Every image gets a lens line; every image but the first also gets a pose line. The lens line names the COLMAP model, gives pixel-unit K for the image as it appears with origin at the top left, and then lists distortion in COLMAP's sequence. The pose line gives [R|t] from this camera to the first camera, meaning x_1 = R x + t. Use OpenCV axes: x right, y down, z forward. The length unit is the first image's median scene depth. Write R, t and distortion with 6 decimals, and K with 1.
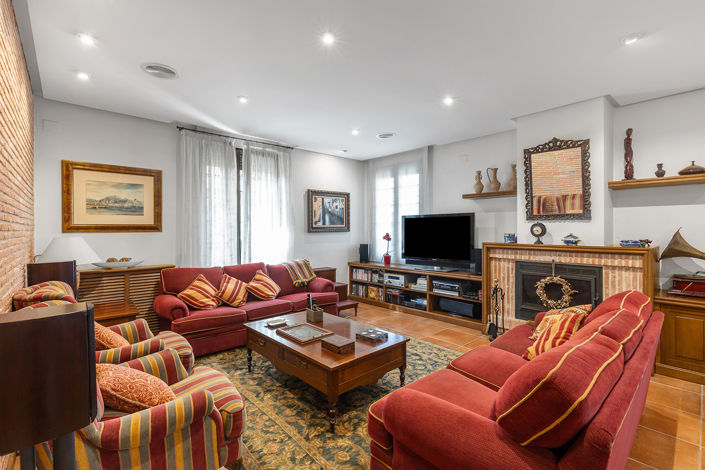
lens RADIAL K [[319.5, 0, 351.5], [0, 319.5, 229.9], [0, 0, 1]] dist [0.003624, -0.000425]
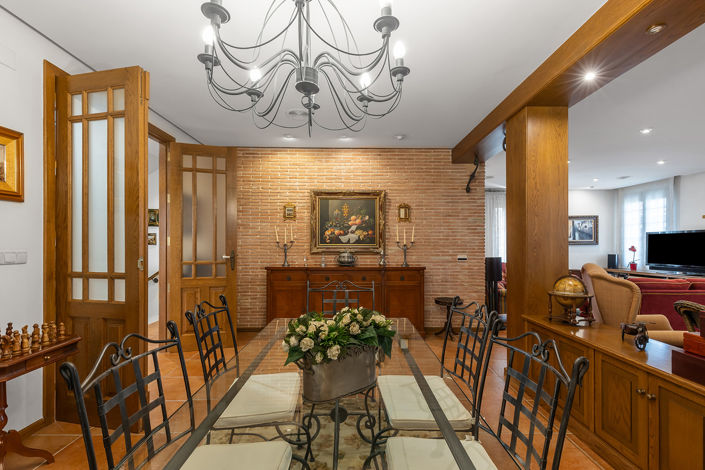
lens RADIAL K [[319.5, 0, 351.3], [0, 319.5, 248.2], [0, 0, 1]] dist [0.003624, -0.000425]
pose [[0.739517, 0.009053, -0.673077, 0.157901], [-0.004028, 0.999951, 0.009024, 0.014558], [0.673126, -0.003962, 0.739517, -0.810618]]
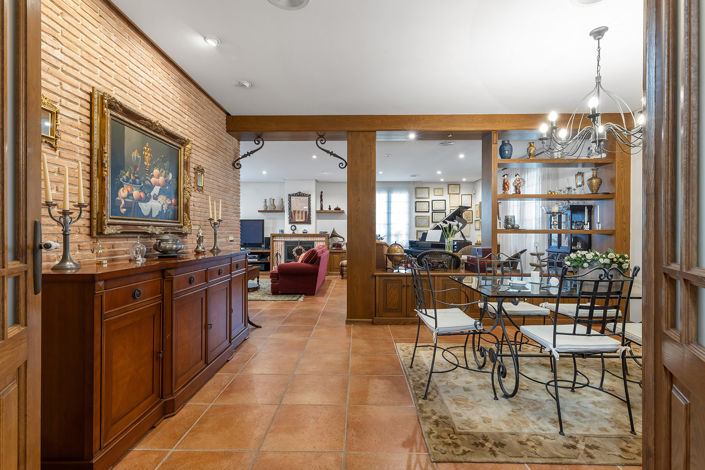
lens RADIAL K [[319.5, 0, 350.9], [0, 319.5, 233.5], [0, 0, 1]] dist [0.003624, -0.000425]
pose [[0.688385, 0.002035, 0.725343, -0.628676], [0.000212, 0.999995, -0.003008, 0.036523], [-0.725345, 0.002225, 0.688382, -0.708538]]
